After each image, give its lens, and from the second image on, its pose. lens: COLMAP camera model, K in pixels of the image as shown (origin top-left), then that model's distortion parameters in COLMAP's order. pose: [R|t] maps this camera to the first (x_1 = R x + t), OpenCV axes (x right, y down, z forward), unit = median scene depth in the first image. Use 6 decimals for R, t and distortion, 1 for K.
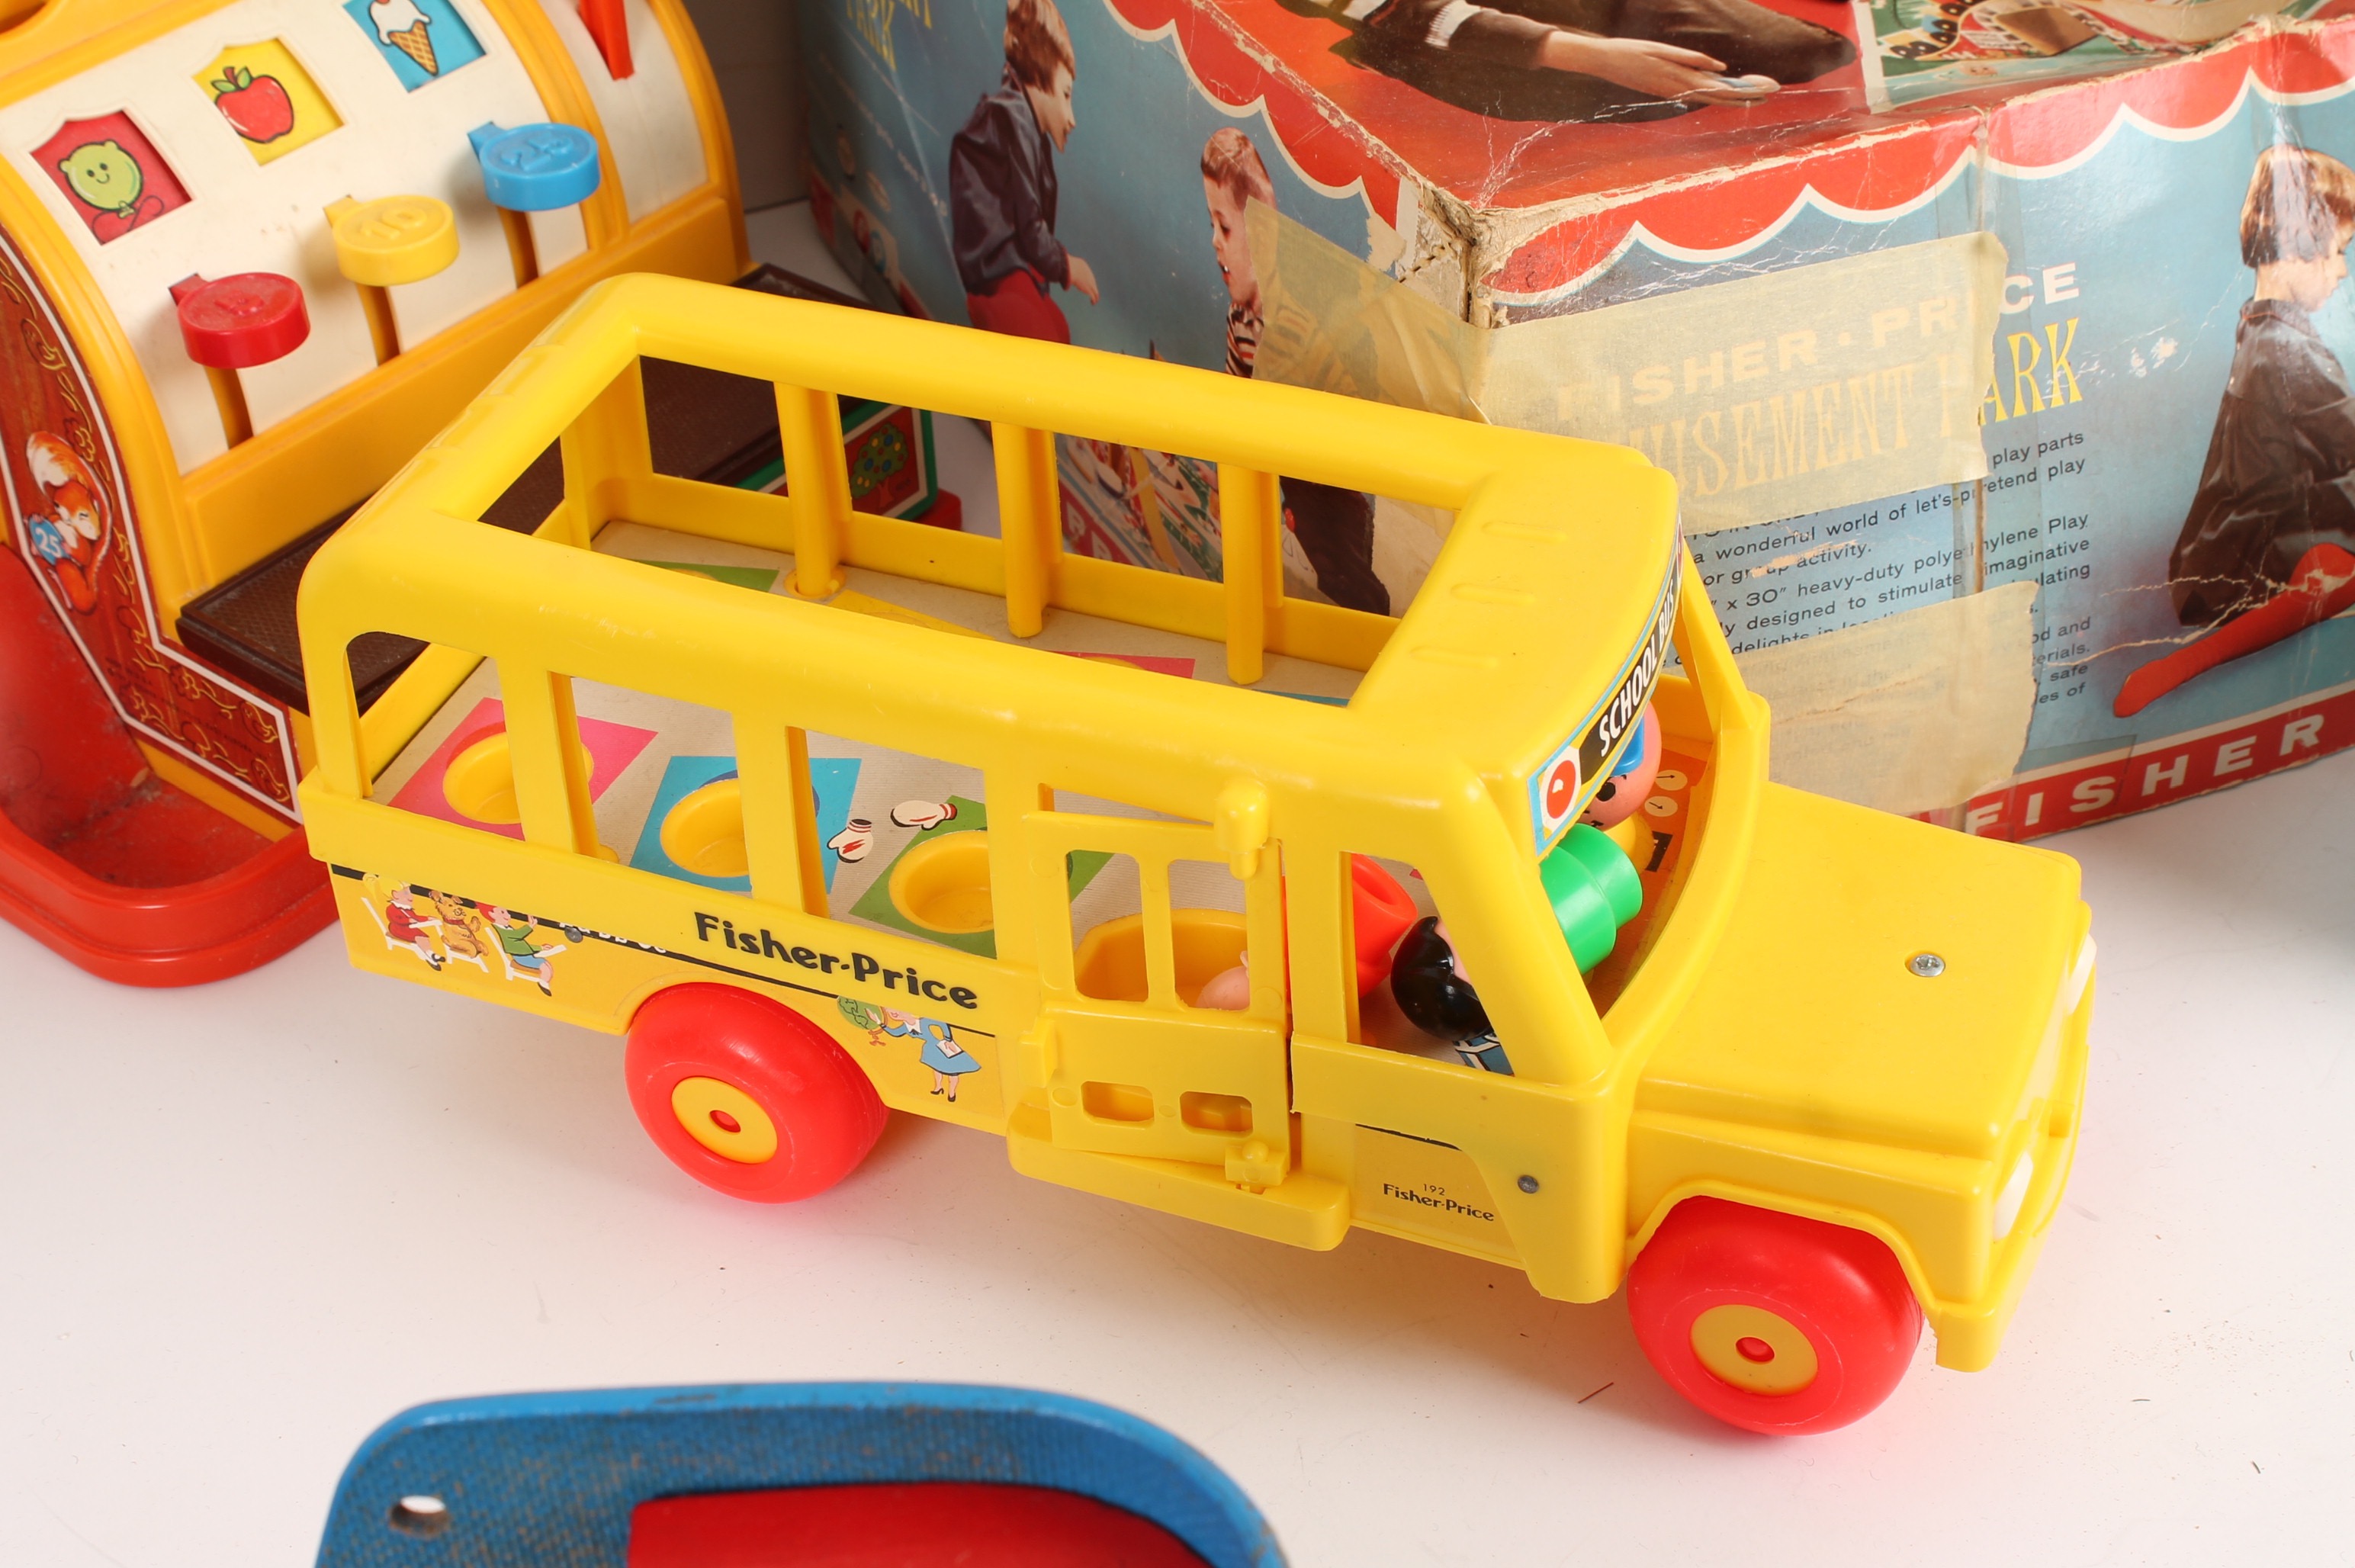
lens RADIAL K [[3371.5, 0, 1191.1], [0, 3371.5, 777.5], [0, 0, 1]] dist [-0.059544, 0.000000]
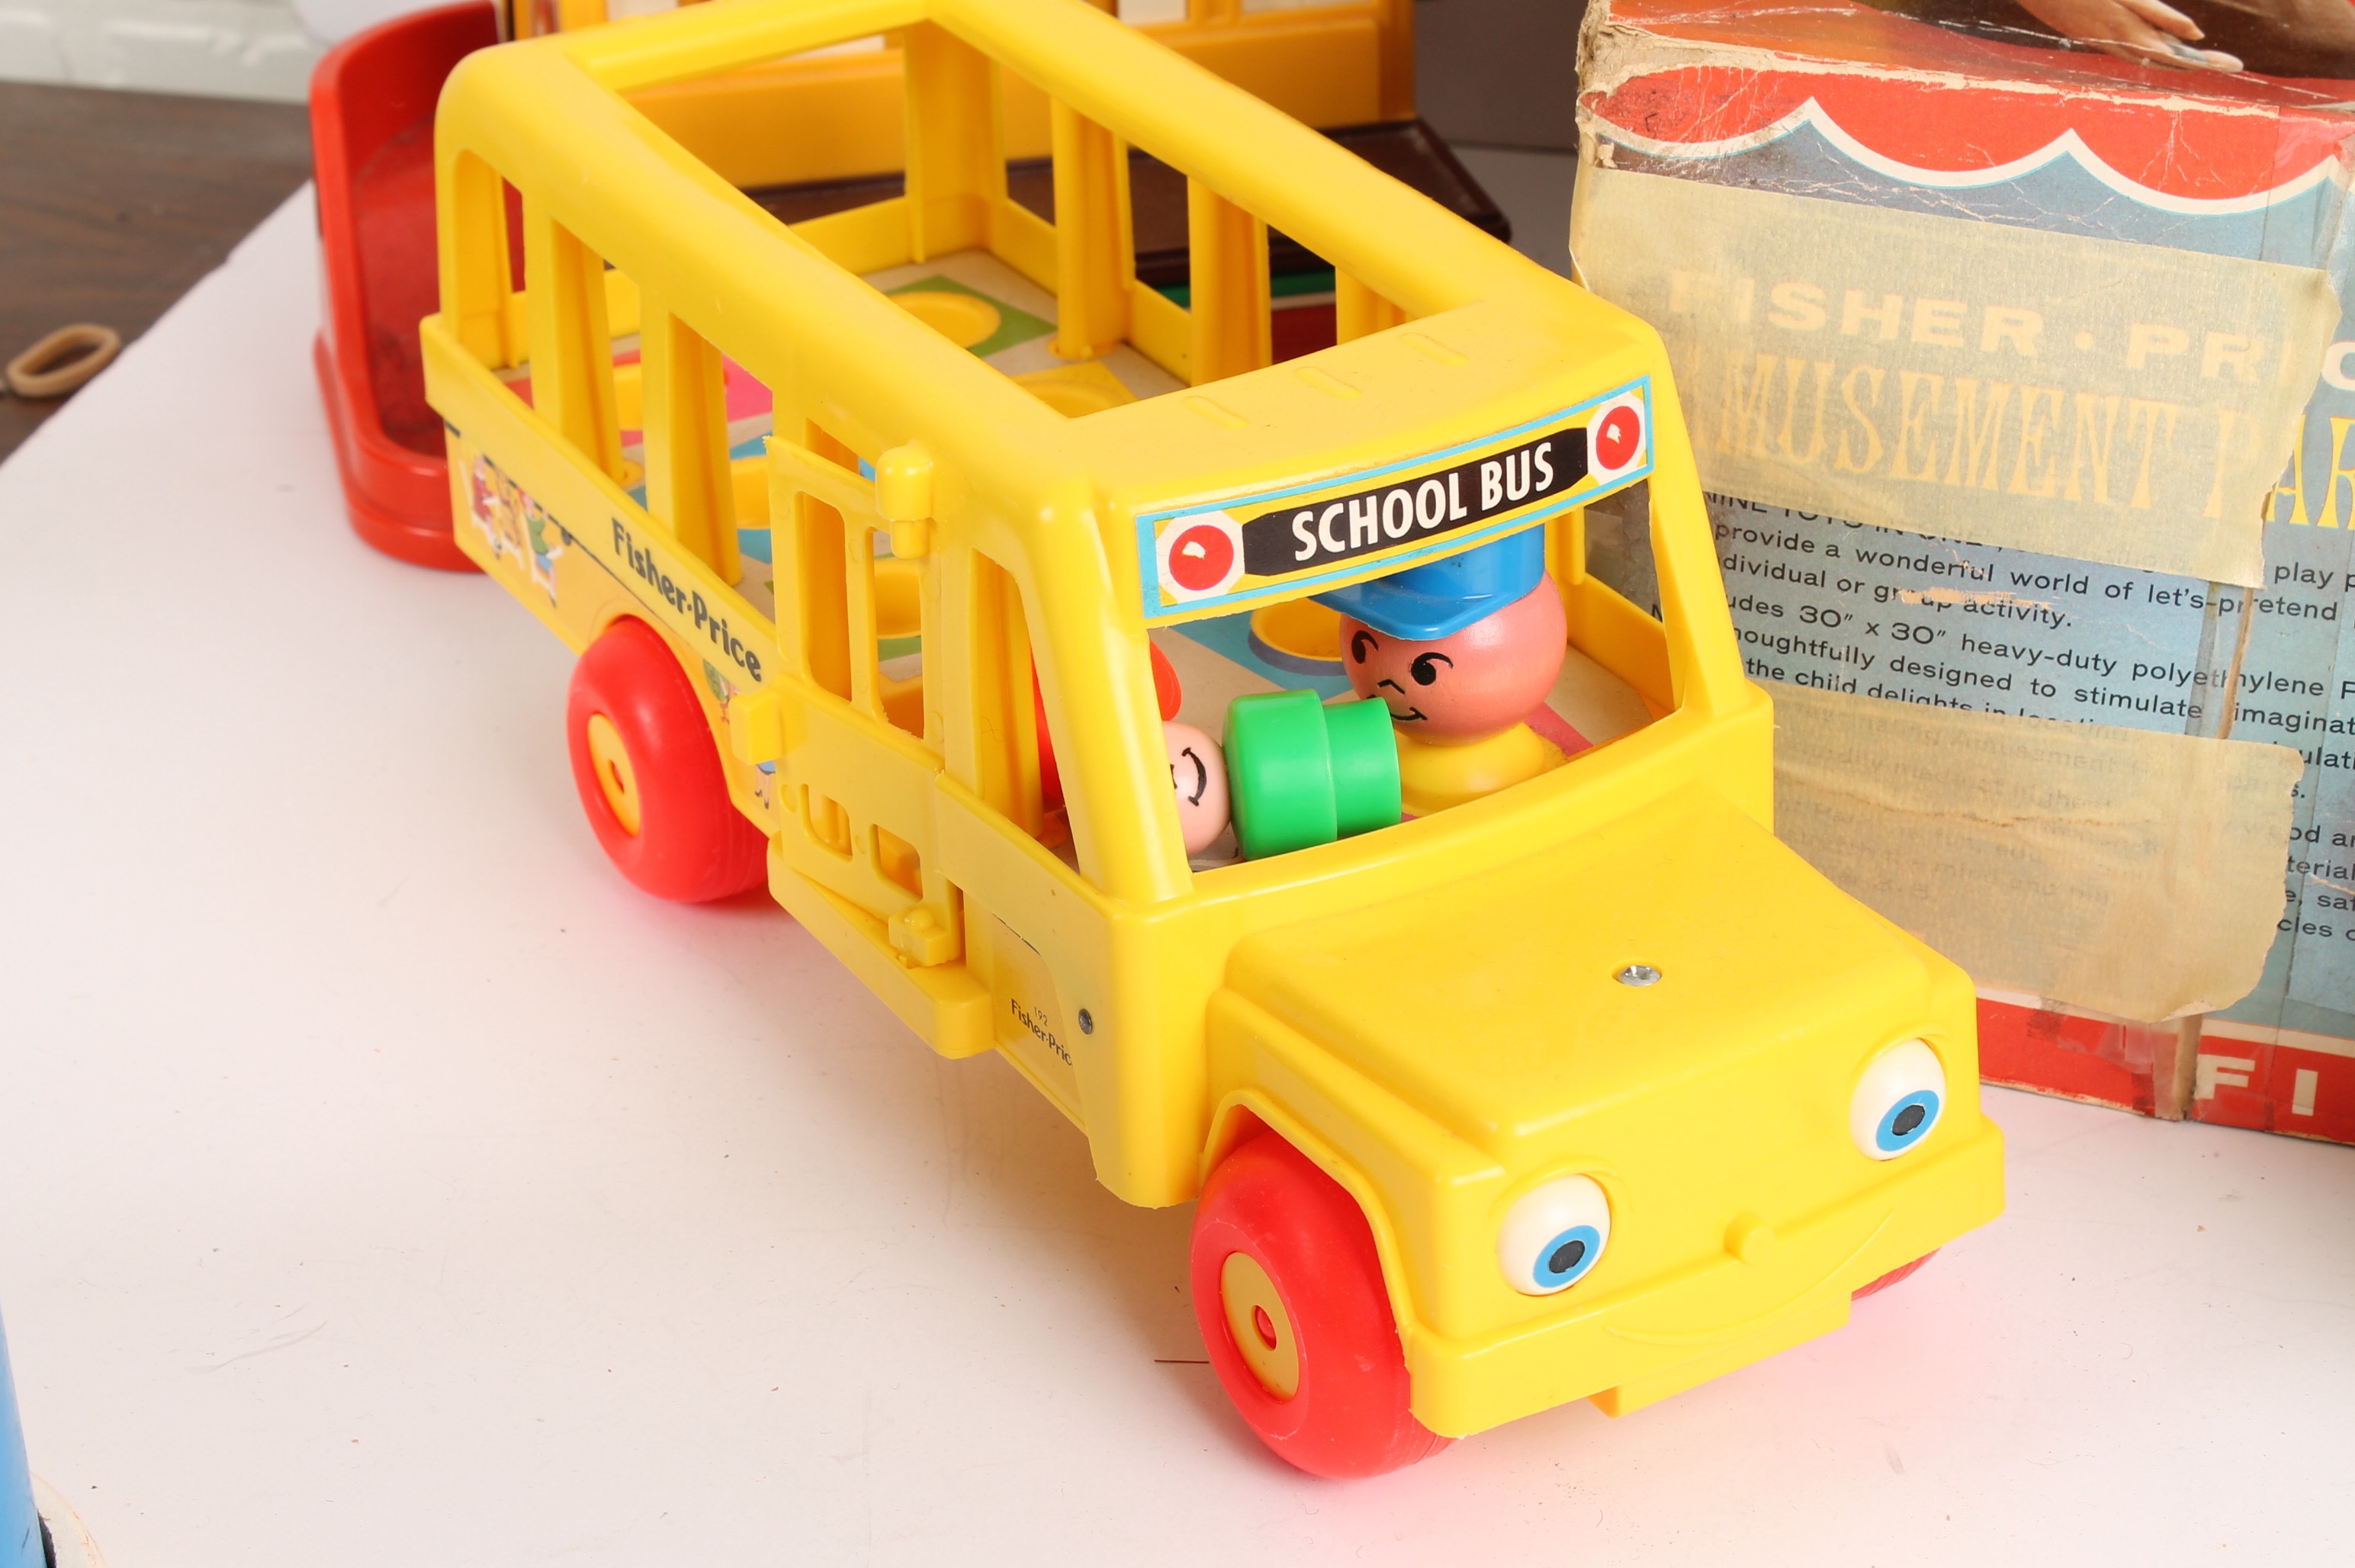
lens RADIAL K [[4516.4, 0, 1179.0], [0, 4516.4, 736.5], [0, 0, 1]] dist [0.032796, 0.000000]
pose [[0.802153, 0.314429, -0.507628, 0.577909], [-0.383073, 0.923108, -0.033551, 0.070977], [0.458046, 0.221372, 0.860923, 0.006229]]
